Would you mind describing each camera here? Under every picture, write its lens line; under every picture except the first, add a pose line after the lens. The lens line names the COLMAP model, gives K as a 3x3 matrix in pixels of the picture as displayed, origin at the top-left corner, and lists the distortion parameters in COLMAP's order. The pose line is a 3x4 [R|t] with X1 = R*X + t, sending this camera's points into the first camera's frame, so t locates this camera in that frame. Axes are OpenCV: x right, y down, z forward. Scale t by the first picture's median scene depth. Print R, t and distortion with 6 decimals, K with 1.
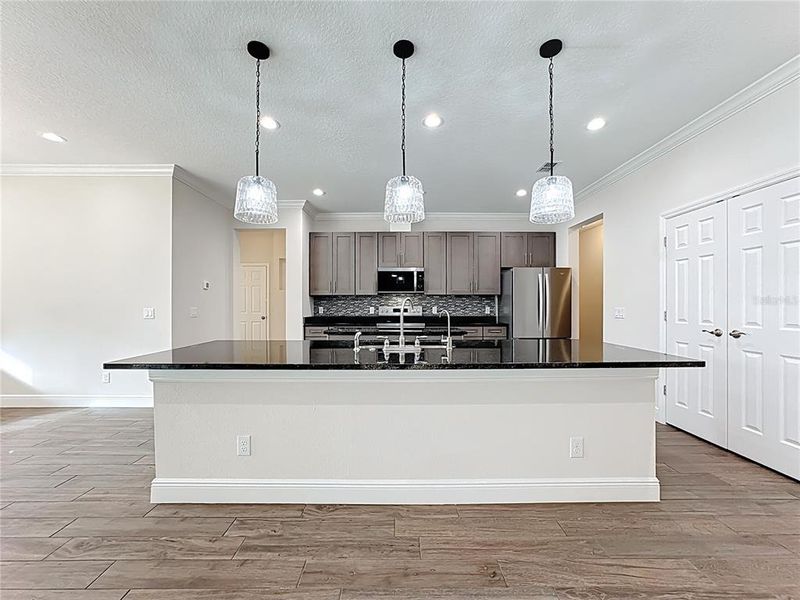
lens RADIAL K [[331.7, 0, 396.2], [0, 331.7, 303.0], [0, 0, 1]] dist [-0.027971, 0.009083]
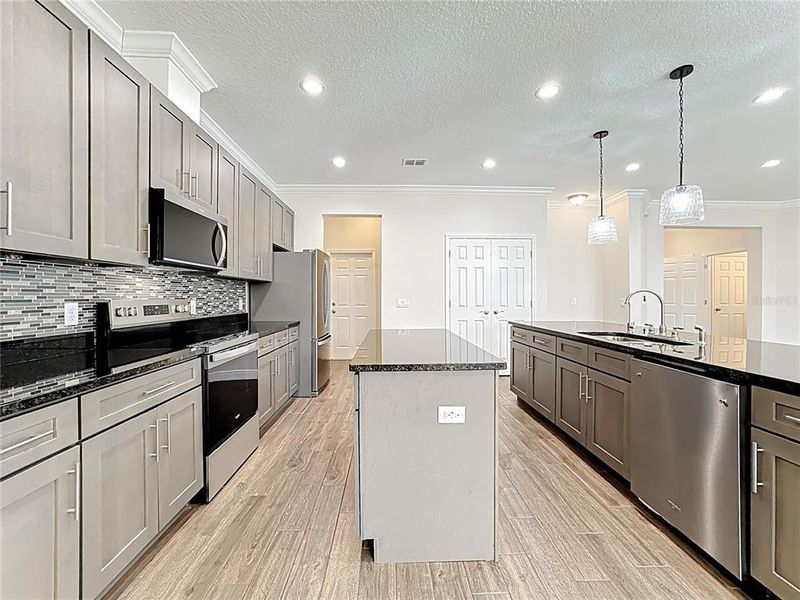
lens RADIAL K [[331.7, 0, 396.8], [0, 331.7, 299.4], [0, 0, 1]] dist [-0.027971, 0.009083]
pose [[-0.032432, -0.009036, 0.999433, -0.396655], [-0.007922, 0.999930, 0.008783, 0.004561], [-0.999443, -0.007633, -0.032501, 0.753089]]
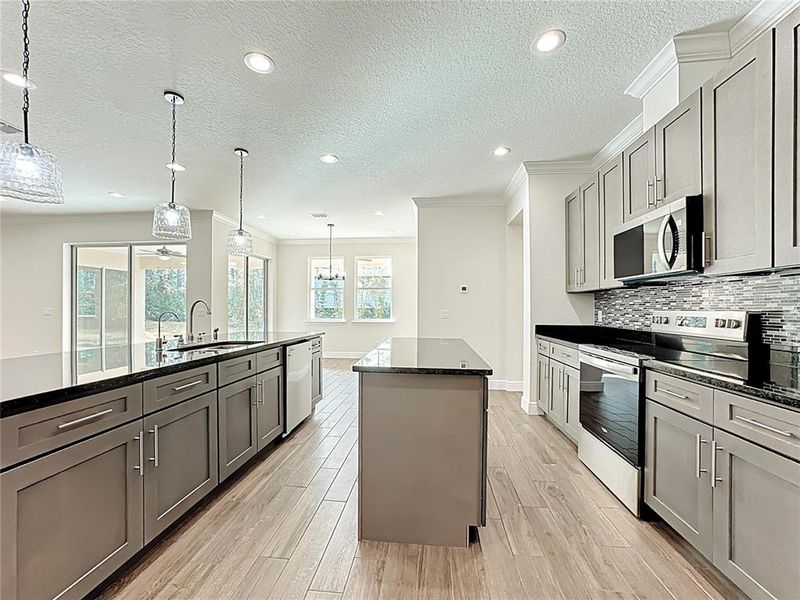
lens RADIAL K [[331.7, 0, 397.0], [0, 331.7, 307.0], [0, 0, 1]] dist [-0.027971, 0.009083]
pose [[-0.096942, -0.004153, -0.995281, 0.432318], [0.006386, 0.999968, -0.004795, 0.005562], [0.995270, -0.006821, -0.096913, 0.725013]]
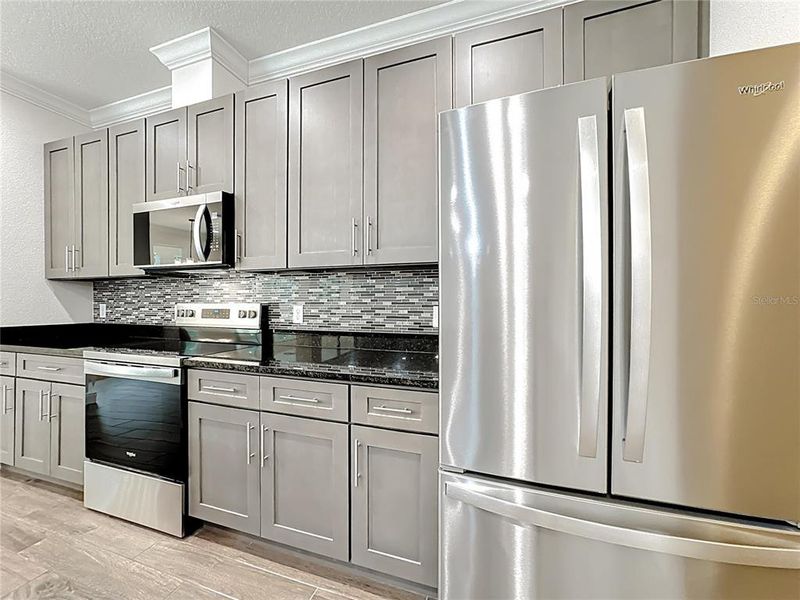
lens RADIAL K [[322.3, 0, 396.5], [0, 322.3, 301.3], [0, 0, 1]] dist [-0.017365, 0.006281]
pose [[0.949389, -0.000903, -0.314100, 0.352003], [0.004245, 0.999941, 0.009956, 0.004929], [0.314073, -0.010785, 0.949338, 0.726379]]
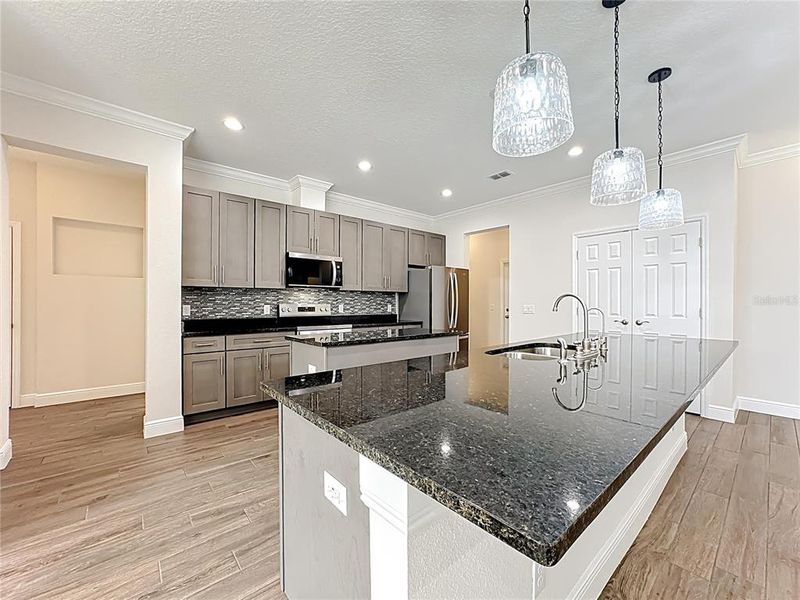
lens RADIAL K [[331.7, 0, 399.4], [0, 331.7, 299.0], [0, 0, 1]] dist [-0.027971, 0.009083]
pose [[0.755295, 0.008251, 0.655333, -0.346895], [-0.005204, 0.999965, -0.006592, 0.002144], [-0.655364, 0.001569, 0.755311, 0.270358]]
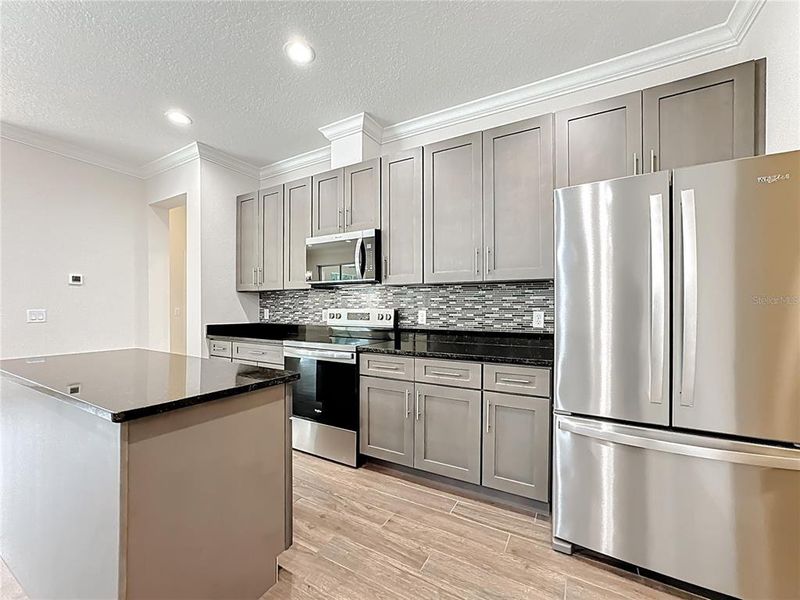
lens RADIAL K [[331.7, 0, 395.2], [0, 331.7, 305.7], [0, 0, 1]] dist [-0.027971, 0.009083]
pose [[0.871845, -0.001578, -0.489779, 0.338414], [0.004326, 0.999981, 0.004478, 0.003179], [0.489762, -0.006023, 0.871835, 0.580830]]
